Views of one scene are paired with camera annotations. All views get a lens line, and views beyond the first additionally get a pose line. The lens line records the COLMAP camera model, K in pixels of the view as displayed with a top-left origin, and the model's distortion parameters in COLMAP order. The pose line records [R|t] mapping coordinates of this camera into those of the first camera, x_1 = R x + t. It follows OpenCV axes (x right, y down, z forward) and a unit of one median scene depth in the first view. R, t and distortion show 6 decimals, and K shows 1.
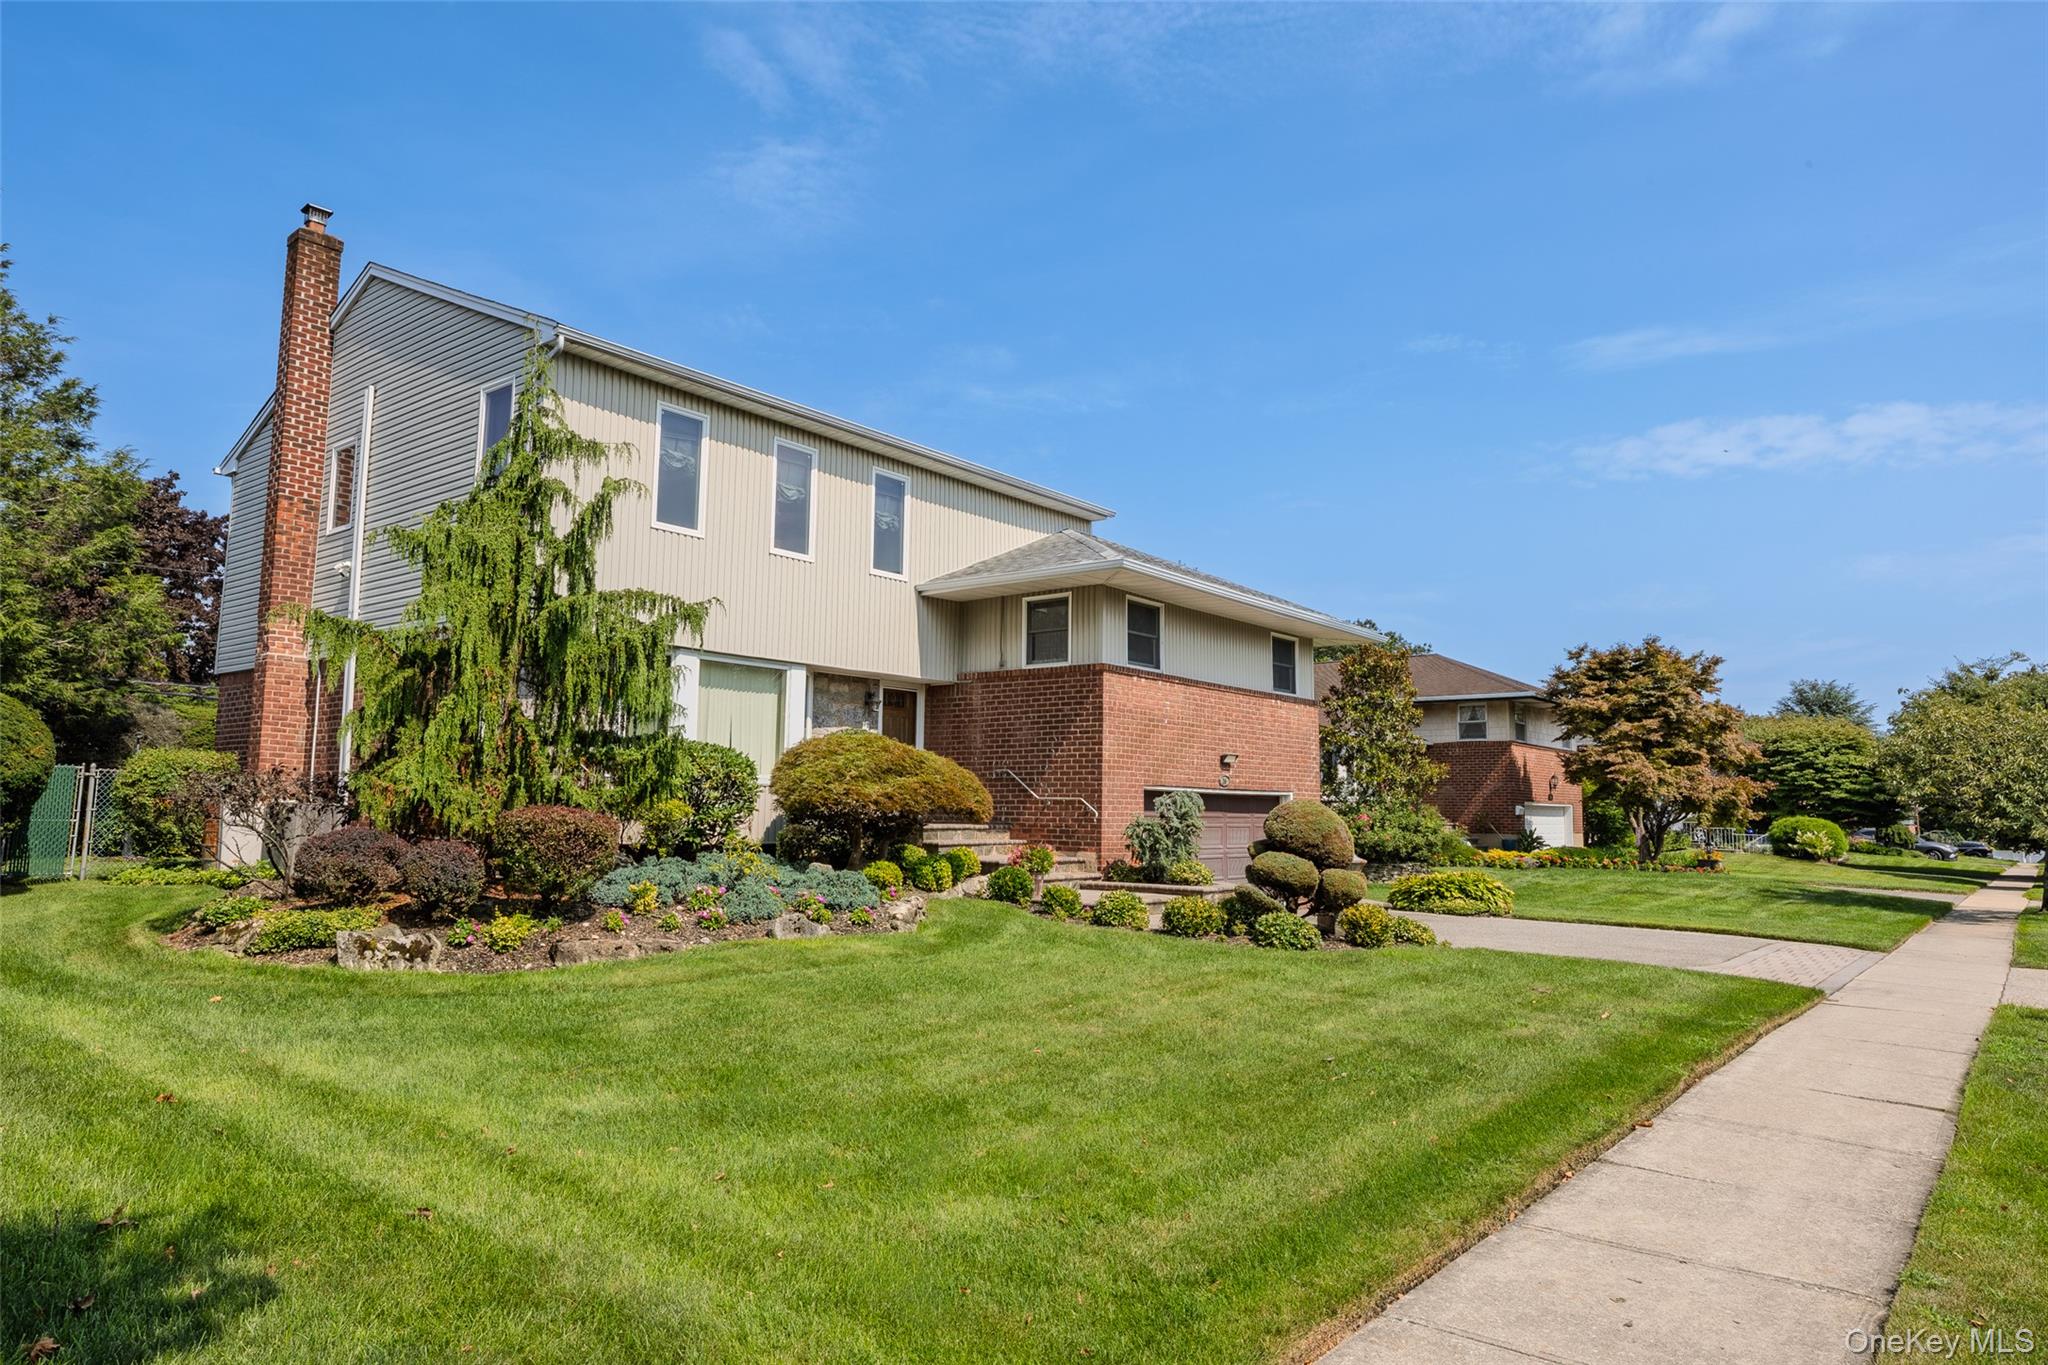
lens RADIAL K [[1262.2, 0, 1022.9], [0, 1262.2, 659.4], [0, 0, 1]] dist [-0.001052, 0.000165]
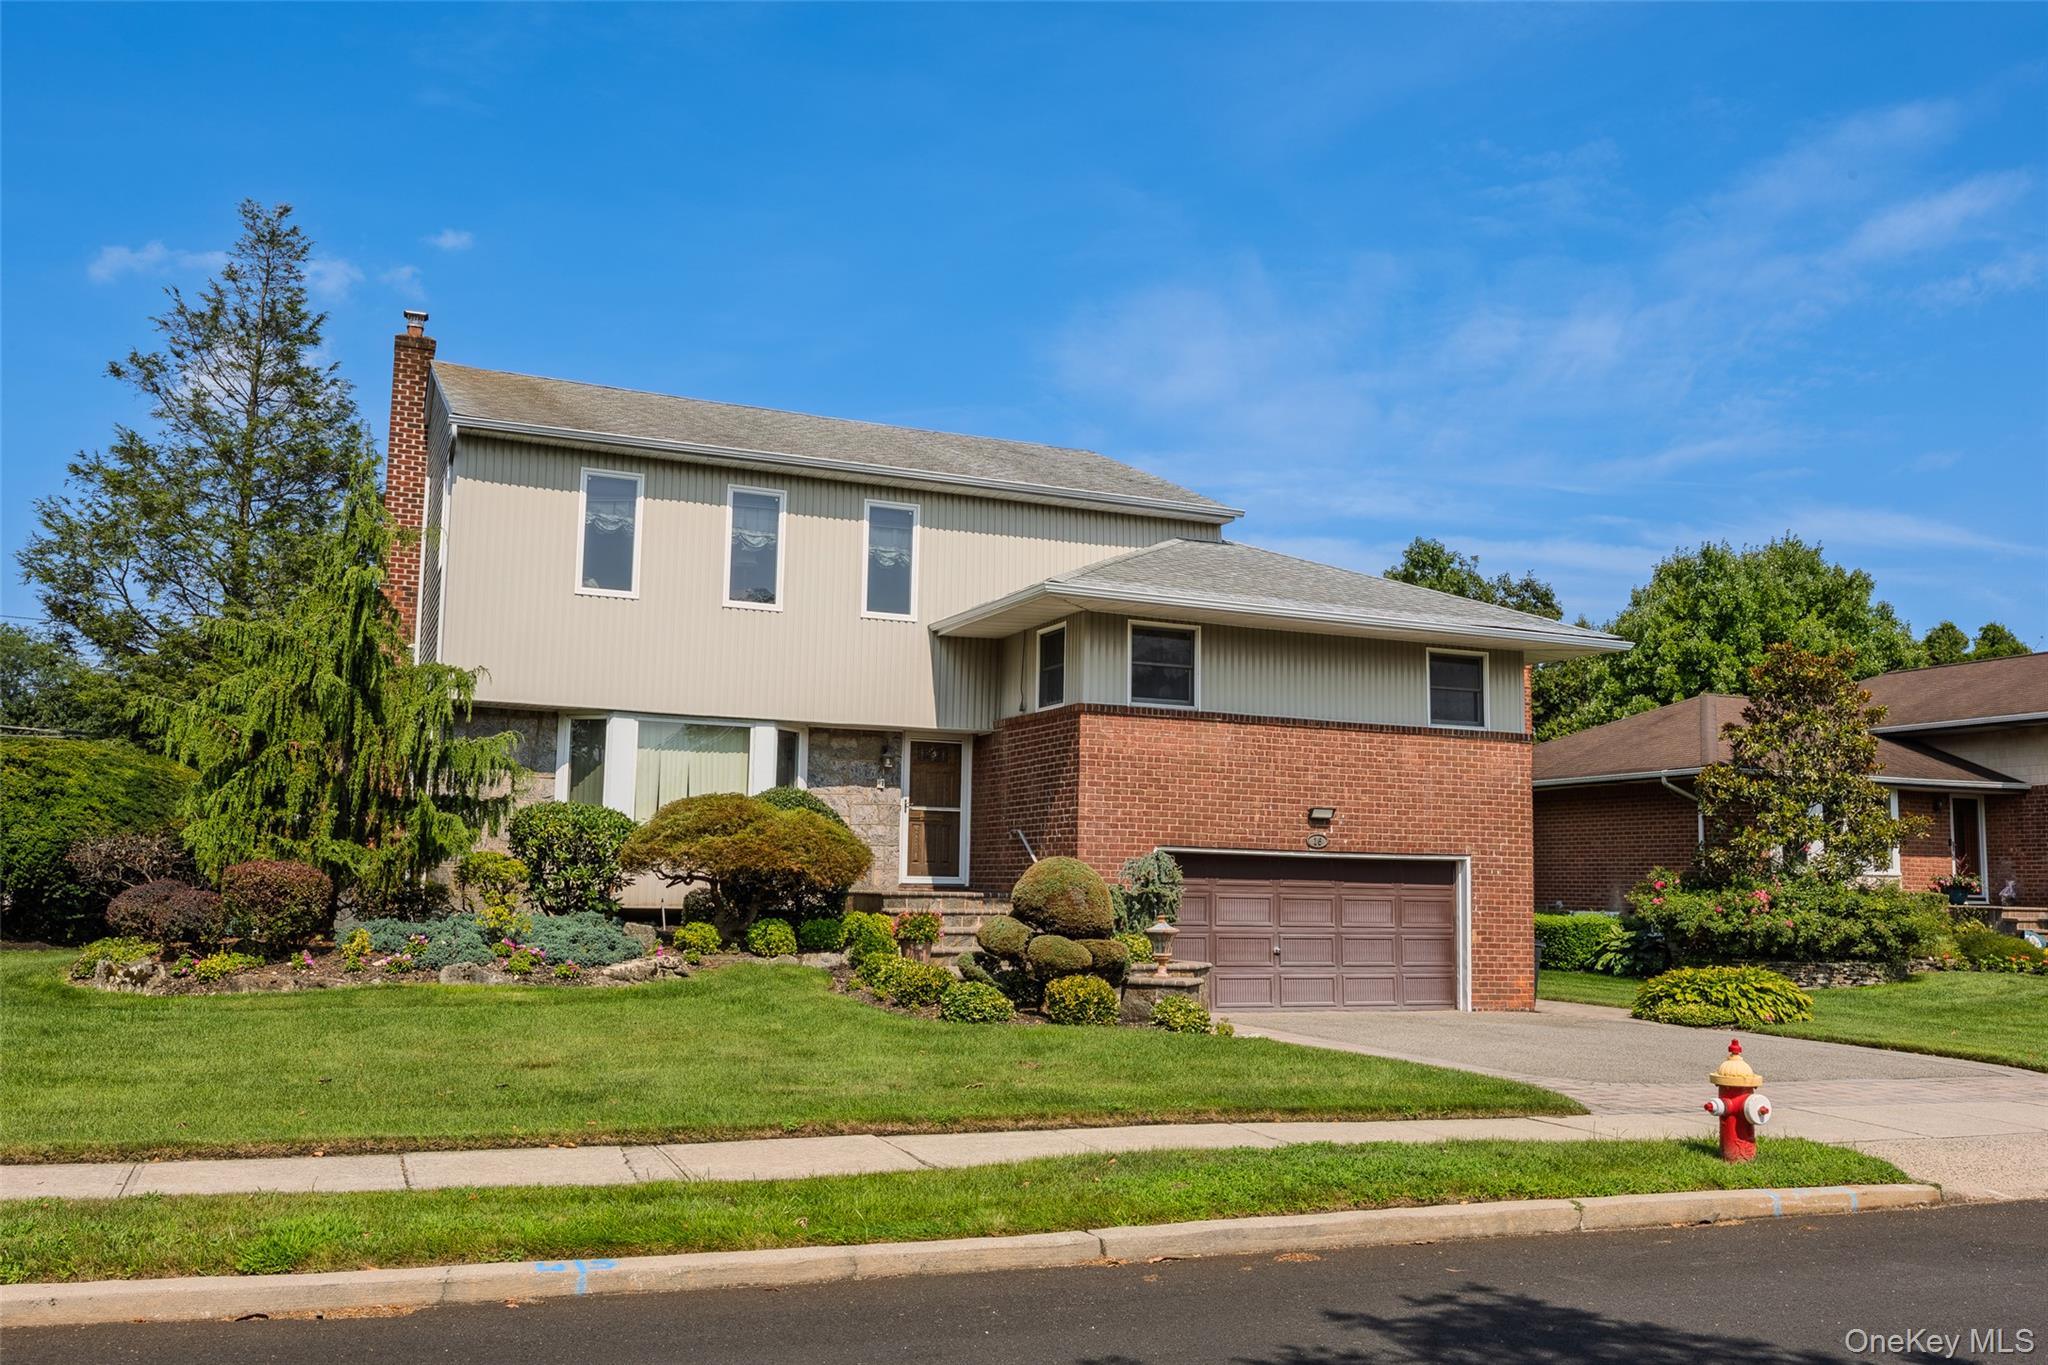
lens RADIAL K [[1688.9, 0, 1024.0], [0, 1688.9, 682.5], [0, 0, 1]] dist [-0.003864, -0.004235]
pose [[0.883263, -0.053207, -0.465850, 0.537548], [0.049364, 0.998571, -0.020457, 0.009948], [0.466273, -0.004928, 0.884627, -0.027265]]
